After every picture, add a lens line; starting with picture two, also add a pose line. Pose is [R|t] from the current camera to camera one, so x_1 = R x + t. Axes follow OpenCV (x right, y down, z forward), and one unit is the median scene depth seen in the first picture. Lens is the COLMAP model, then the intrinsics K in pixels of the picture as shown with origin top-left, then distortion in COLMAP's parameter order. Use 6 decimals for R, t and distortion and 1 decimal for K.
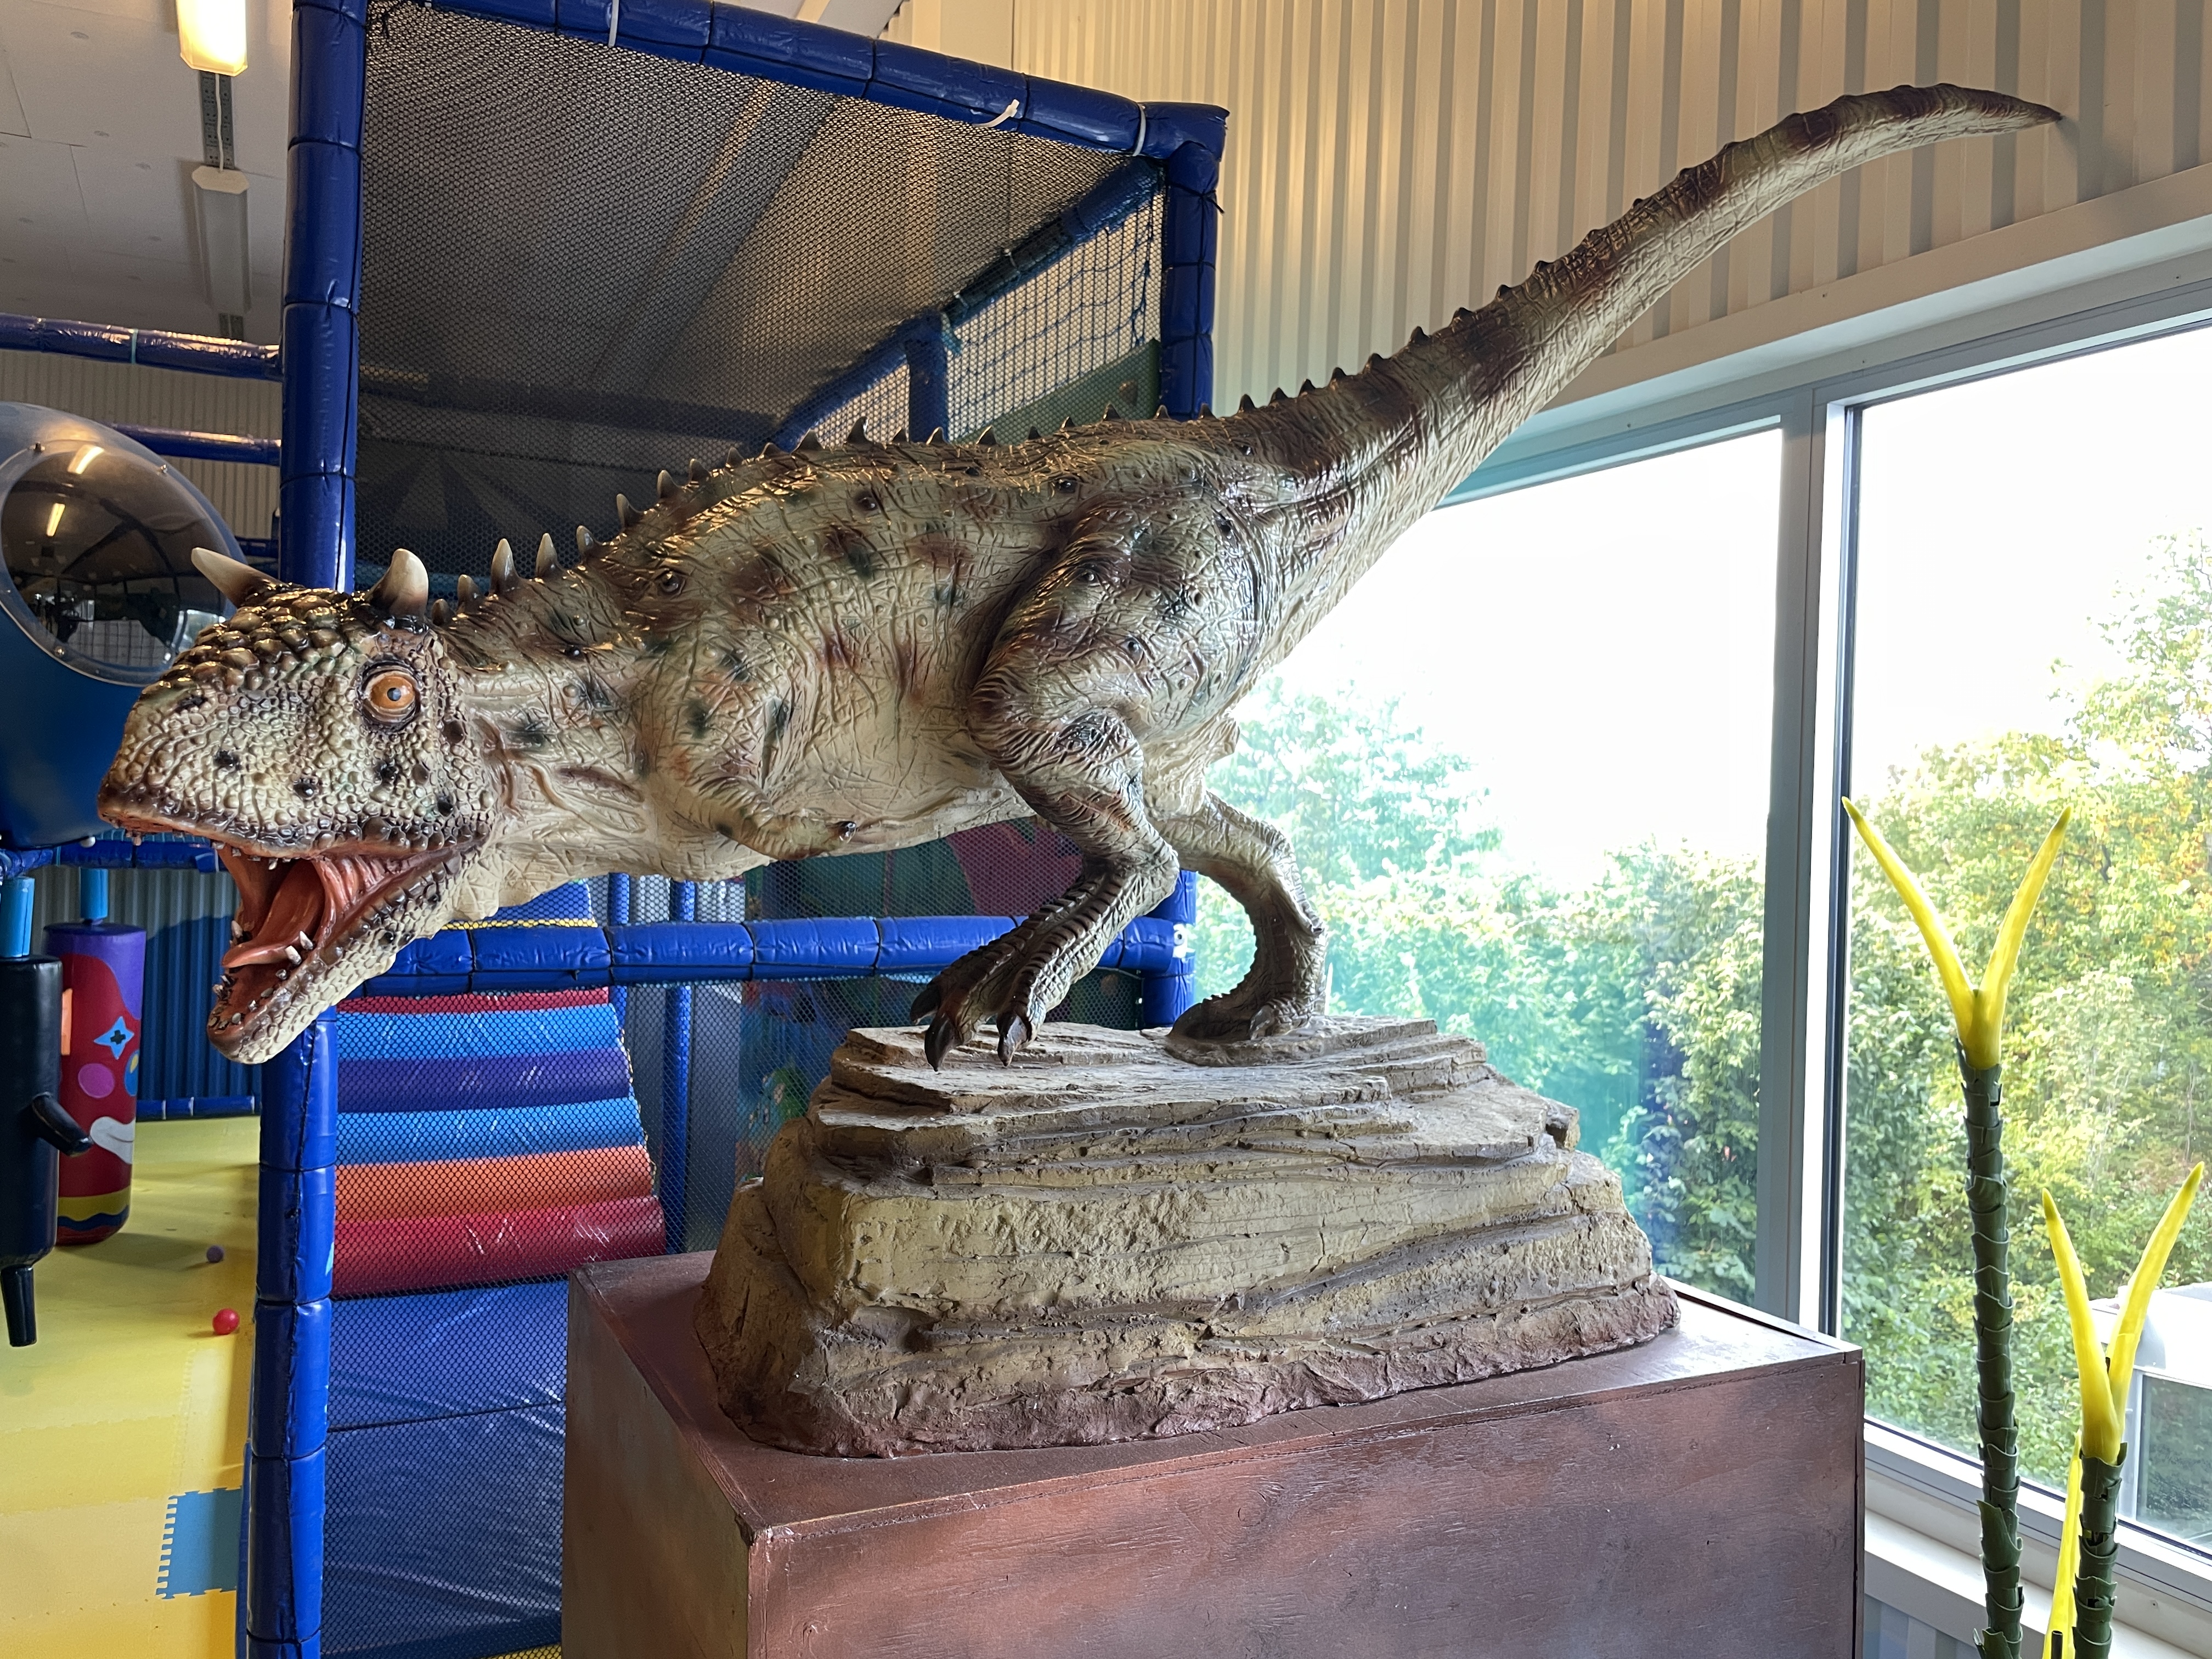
lens RADIAL K [[1677.5, 0, 1109.0], [0, 1677.5, 819.9], [0, 0, 1]] dist [0.094344, -0.145124]
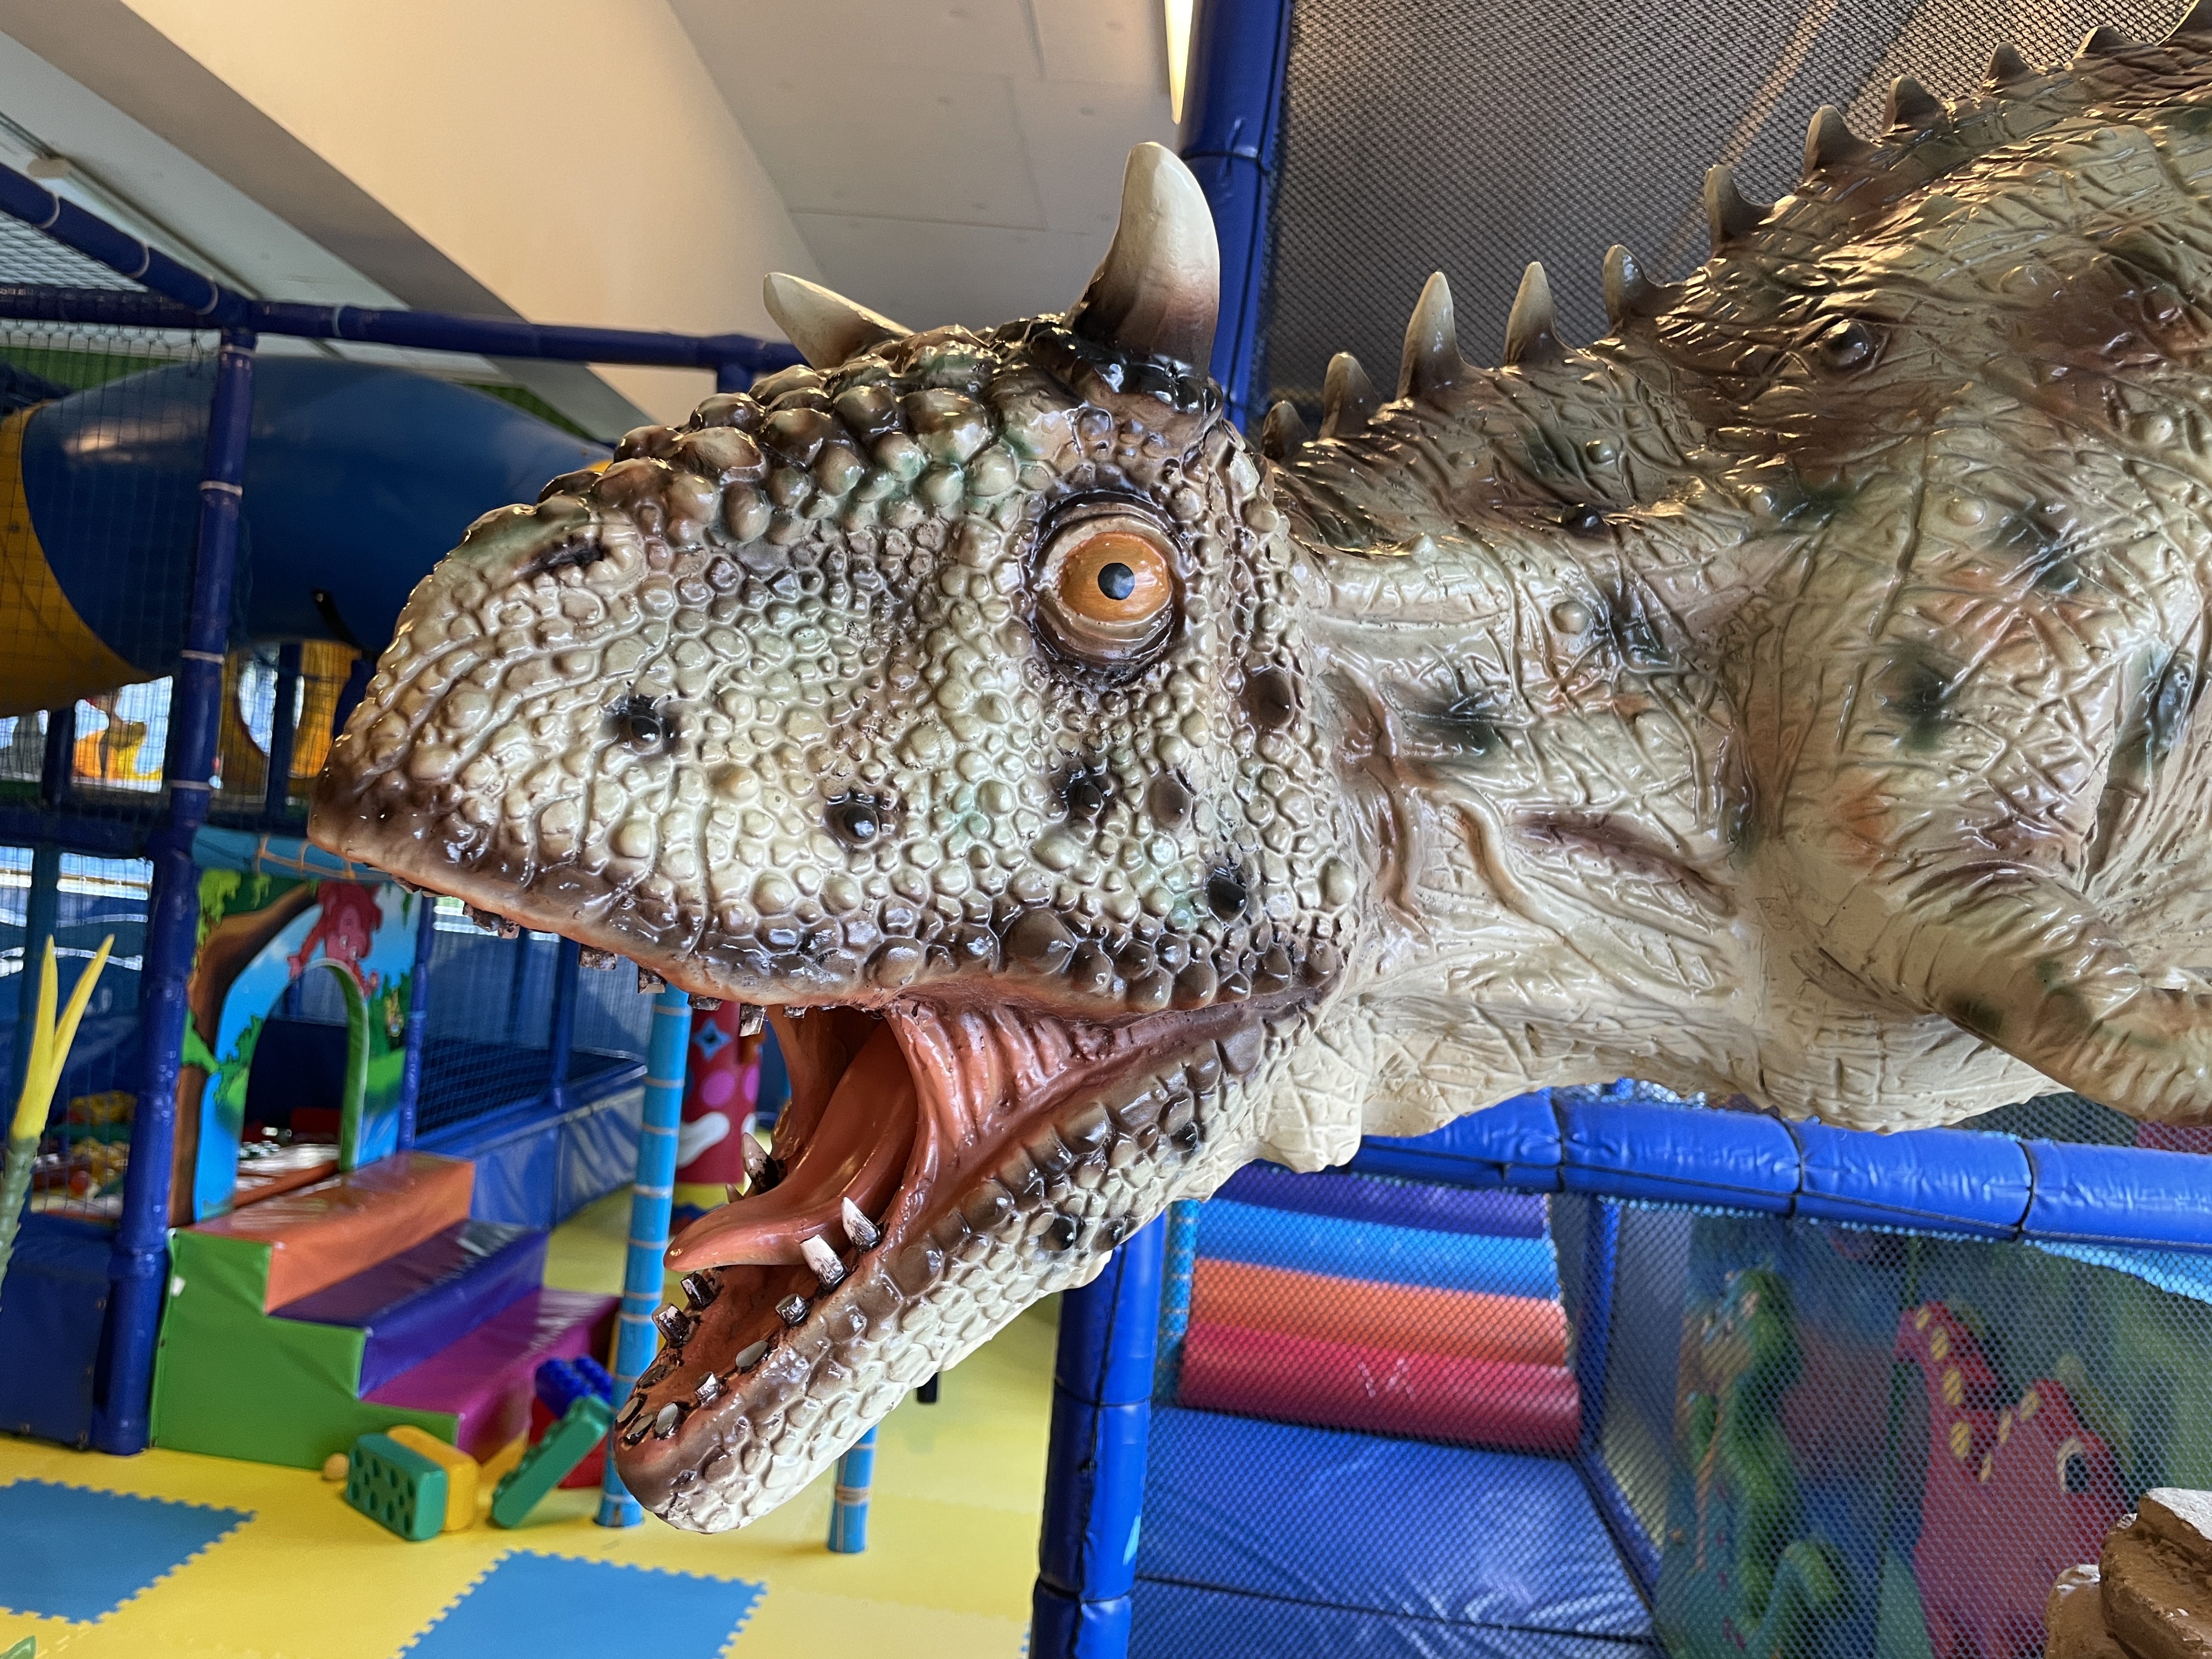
lens RADIAL K [[1677.5, 0, 1109.0], [0, 1677.5, 819.9], [0, 0, 1]] dist [0.094344, -0.145124]
pose [[0.858725, 0.047883, -0.510195, -0.231164], [-0.077294, 0.996337, -0.036588, -0.008629], [0.506574, 0.070854, 0.859280, 0.682244]]
